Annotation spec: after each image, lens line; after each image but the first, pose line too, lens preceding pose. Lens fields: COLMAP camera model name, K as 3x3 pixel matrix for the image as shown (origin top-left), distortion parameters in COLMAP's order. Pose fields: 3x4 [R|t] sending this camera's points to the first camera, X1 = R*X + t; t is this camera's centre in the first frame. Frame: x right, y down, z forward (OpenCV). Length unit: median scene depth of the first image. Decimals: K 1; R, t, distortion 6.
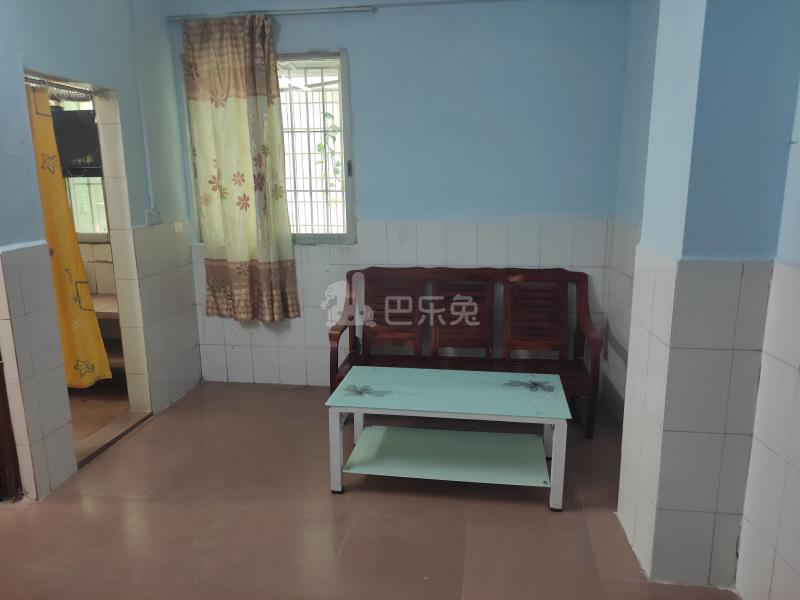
lens RADIAL K [[588.9, 0, 397.7], [0, 588.9, 300.5], [0, 0, 1]] dist [0.041667, -0.020559]
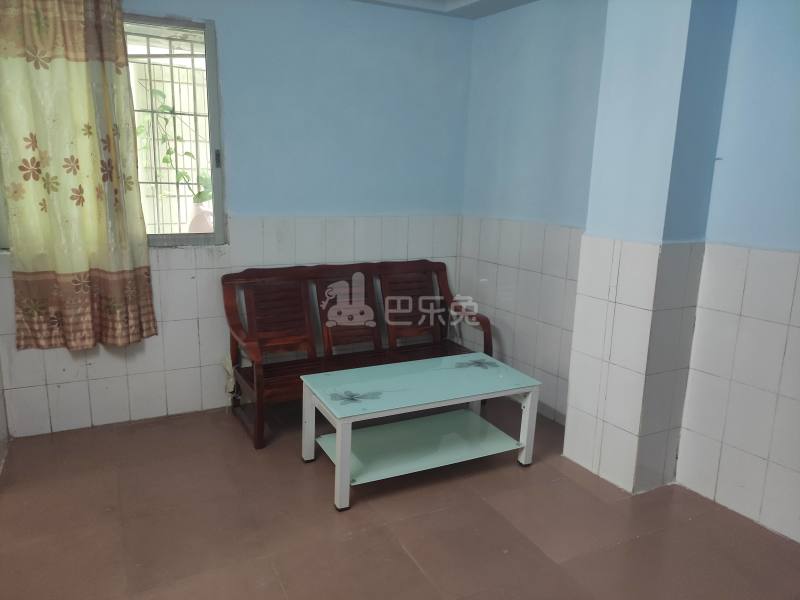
lens RADIAL K [[588.9, 0, 397.4], [0, 588.9, 297.1], [0, 0, 1]] dist [0.041667, -0.020559]
pose [[0.814386, -0.088280, 0.573569, -0.383213], [0.088381, 0.995700, 0.027764, -0.019194], [-0.573553, 0.028082, 0.818687, 0.127729]]
